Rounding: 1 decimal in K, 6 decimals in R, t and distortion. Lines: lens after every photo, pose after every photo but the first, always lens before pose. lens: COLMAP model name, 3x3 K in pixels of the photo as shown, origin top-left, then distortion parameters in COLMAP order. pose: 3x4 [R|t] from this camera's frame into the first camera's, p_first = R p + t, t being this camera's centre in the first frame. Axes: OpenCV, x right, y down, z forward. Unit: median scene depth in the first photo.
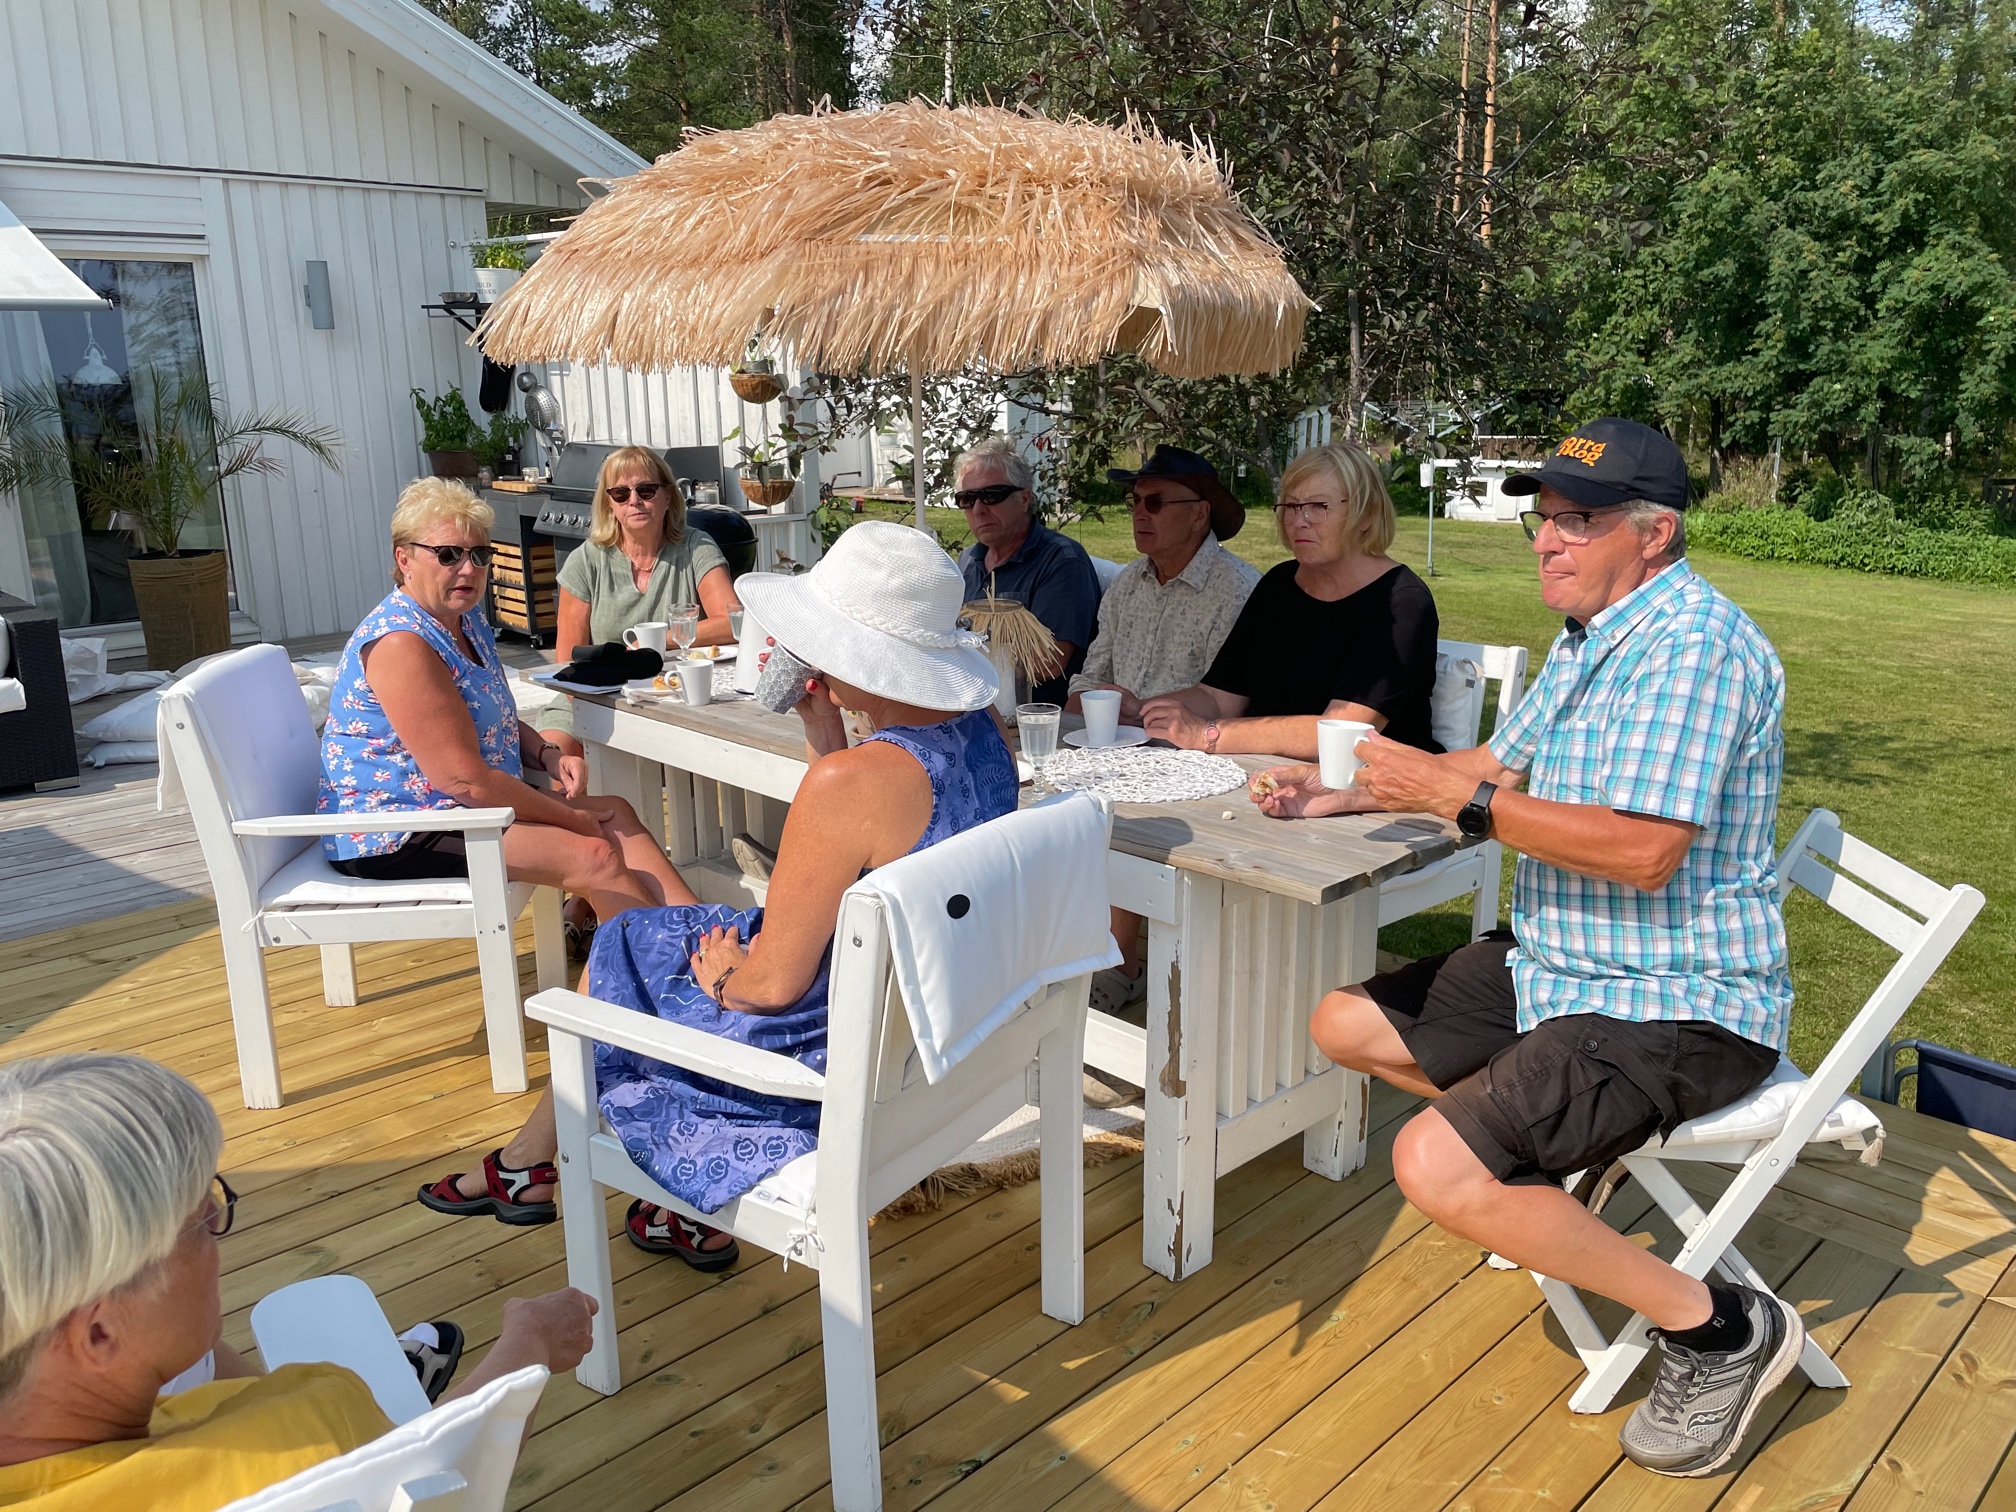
lens RADIAL K [[1517.8, 0, 1003.1], [0, 1517.8, 734.1], [0, 0, 1]] dist [0.082422, -0.104780]
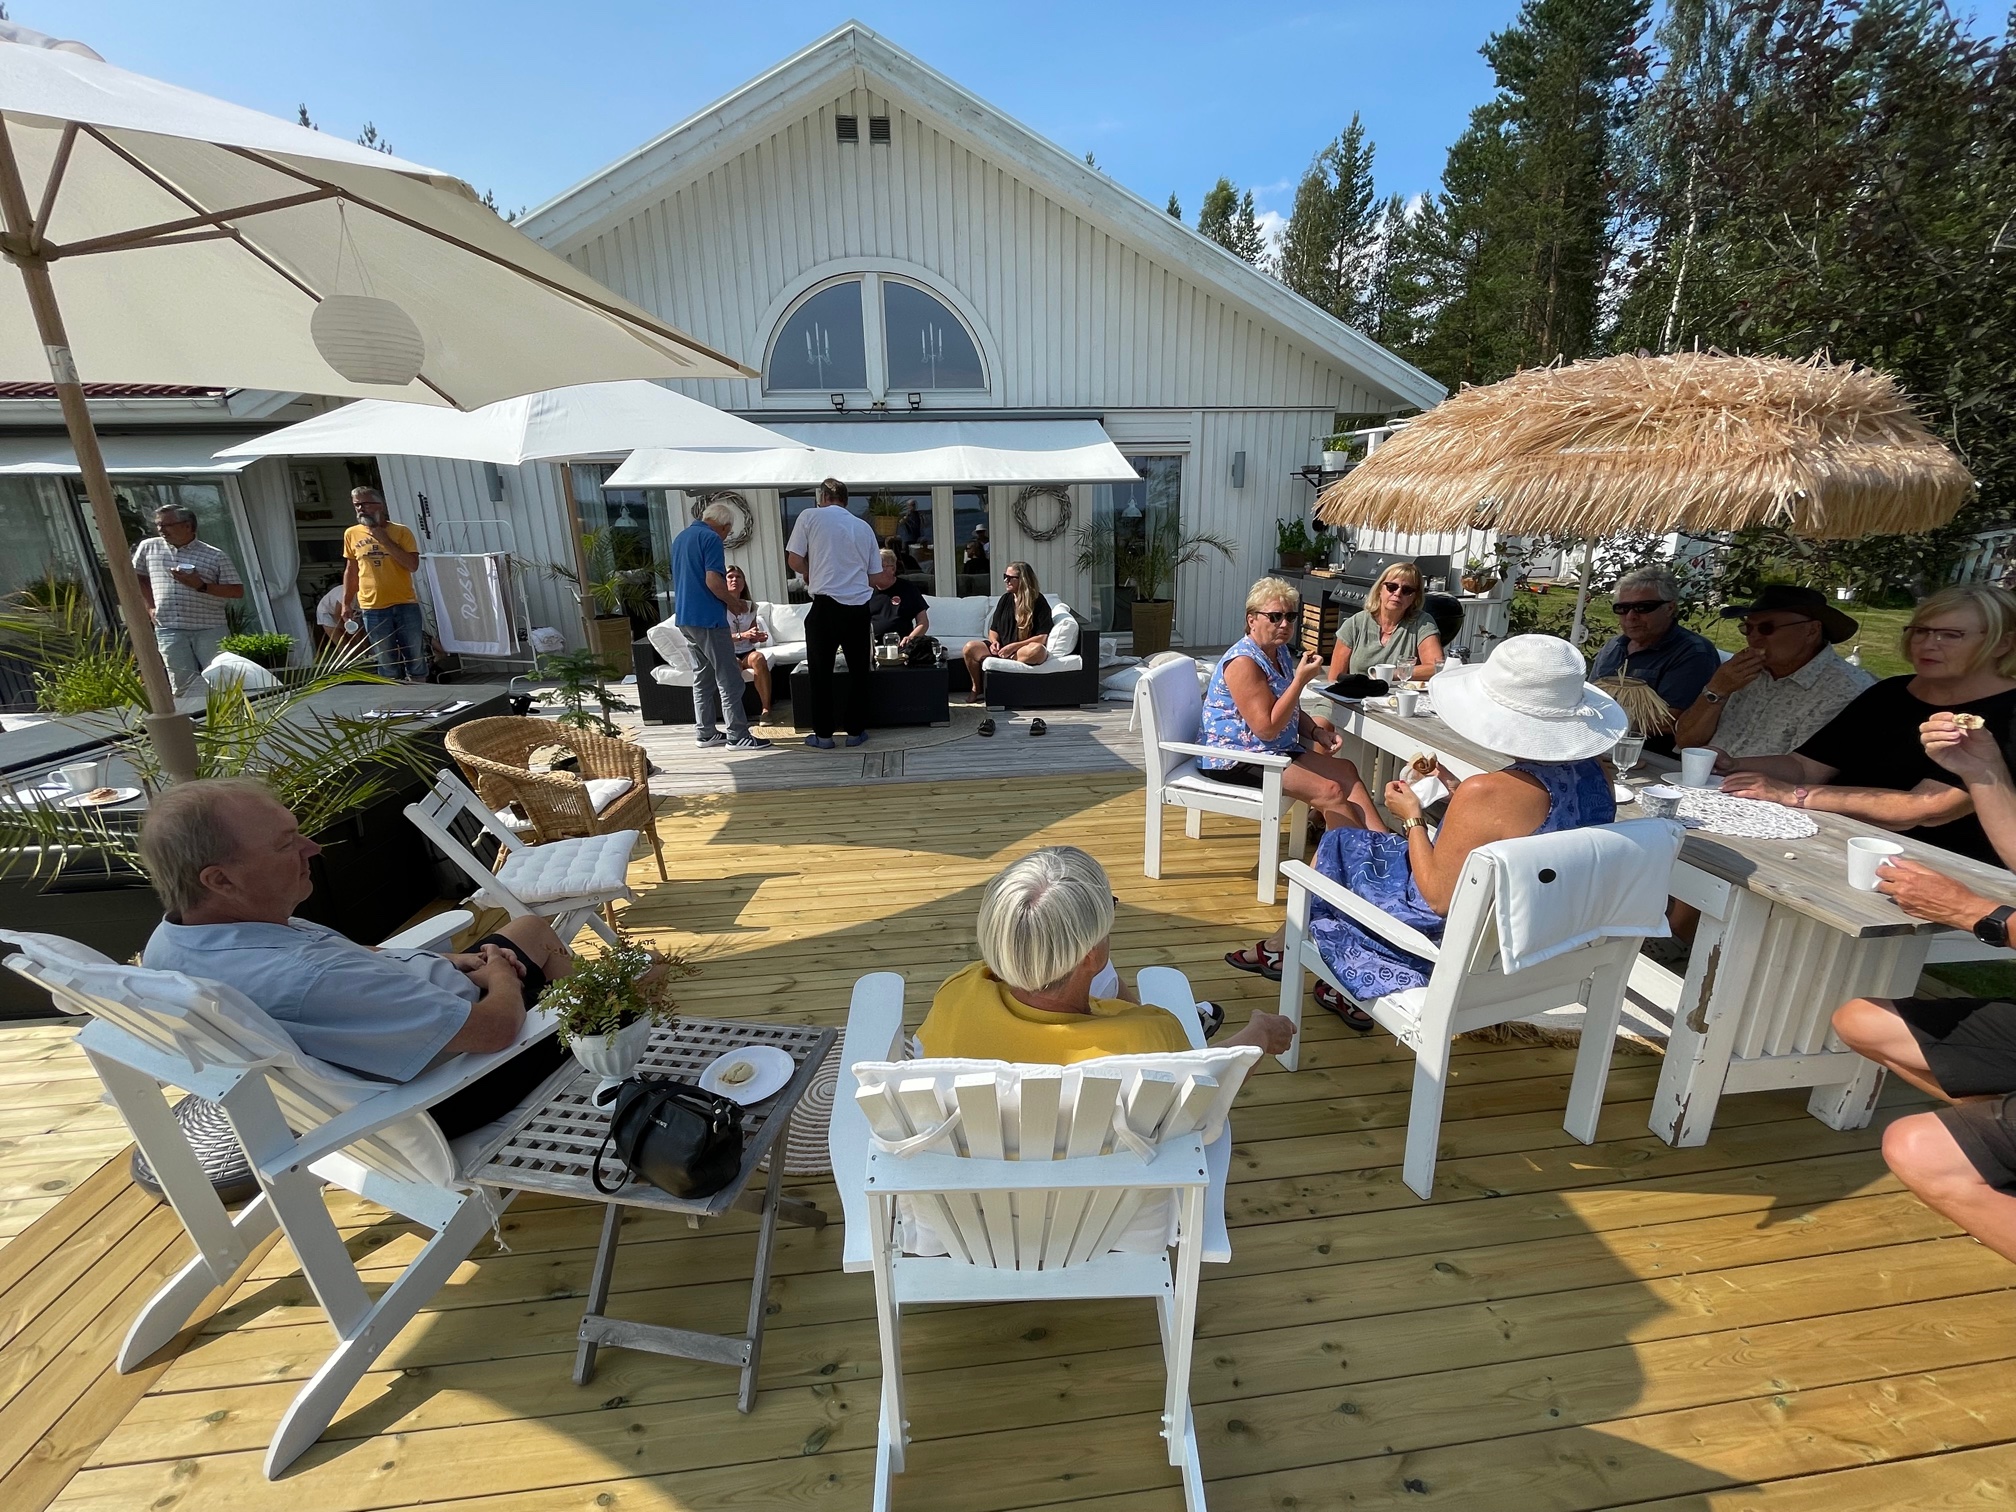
lens RADIAL K [[840.6, 0, 1014.8], [0, 840.6, 754.8], [0, 0, 1]] dist [0.001279, -0.000509]
pose [[0.795685, 0.169336, -0.581558, 0.010644], [-0.133277, 0.985542, 0.104618, -0.018373], [0.590865, -0.005734, 0.806750, -0.037676]]
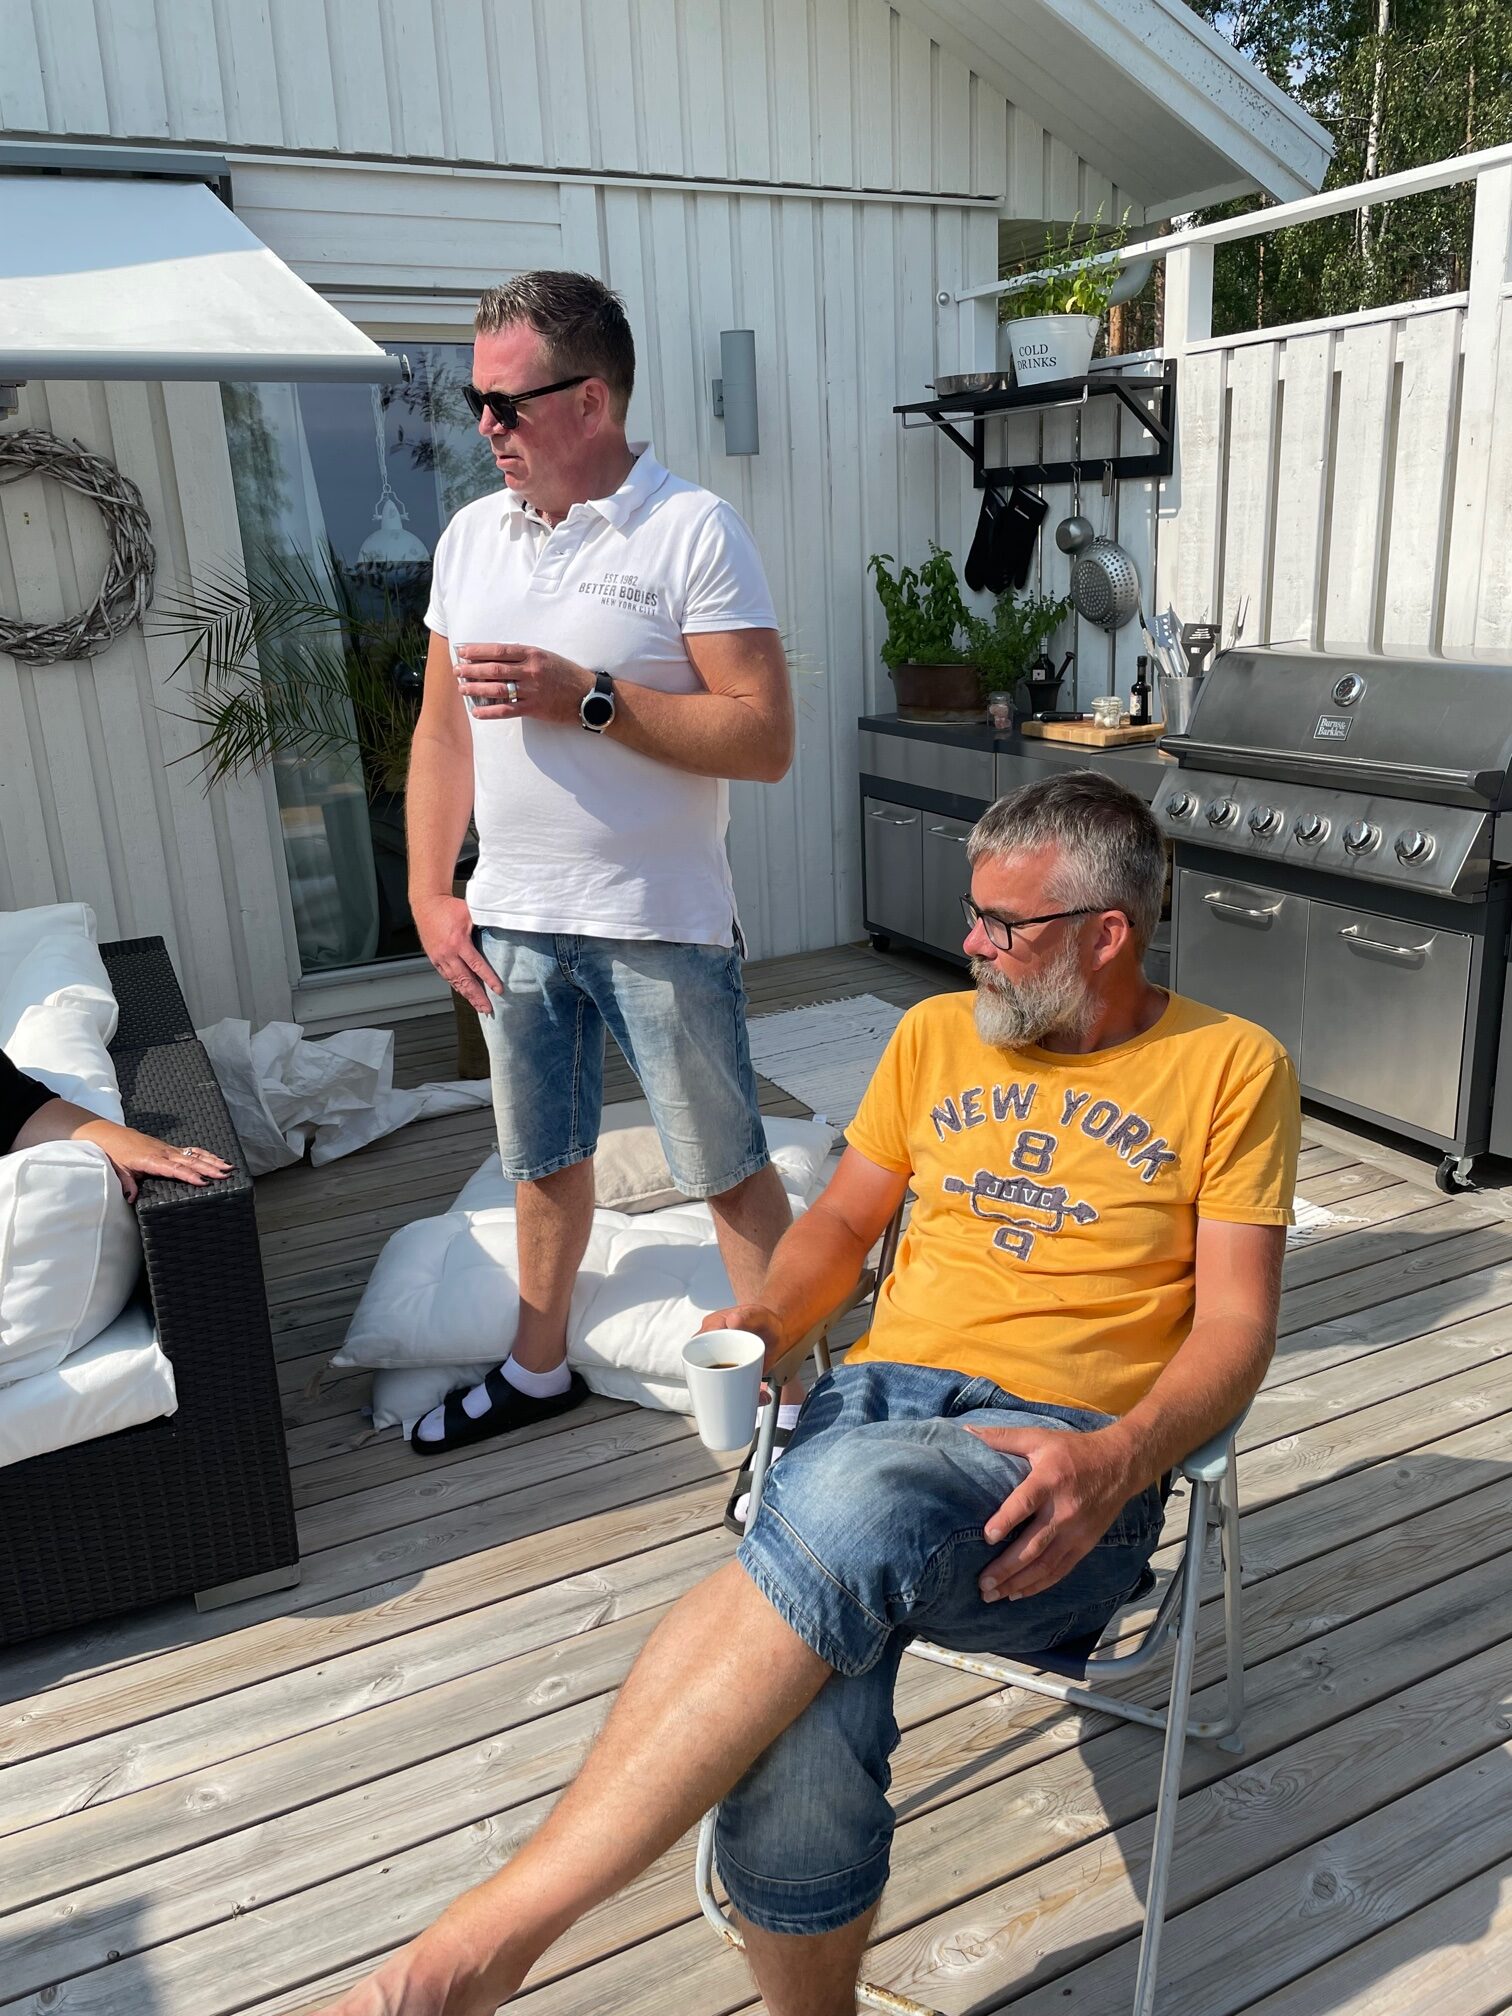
lens RADIAL K [[1526.2, 0, 756.0], [0, 1526.2, 1008.0], [0, 0, 1]] dist [0.092904, -0.122092]
pose [[0.952231, 0.057348, -0.299947, -0.683960], [-0.038659, 0.996944, 0.067880, -0.260812], [0.302923, -0.053042, 0.951538, 1.200973]]
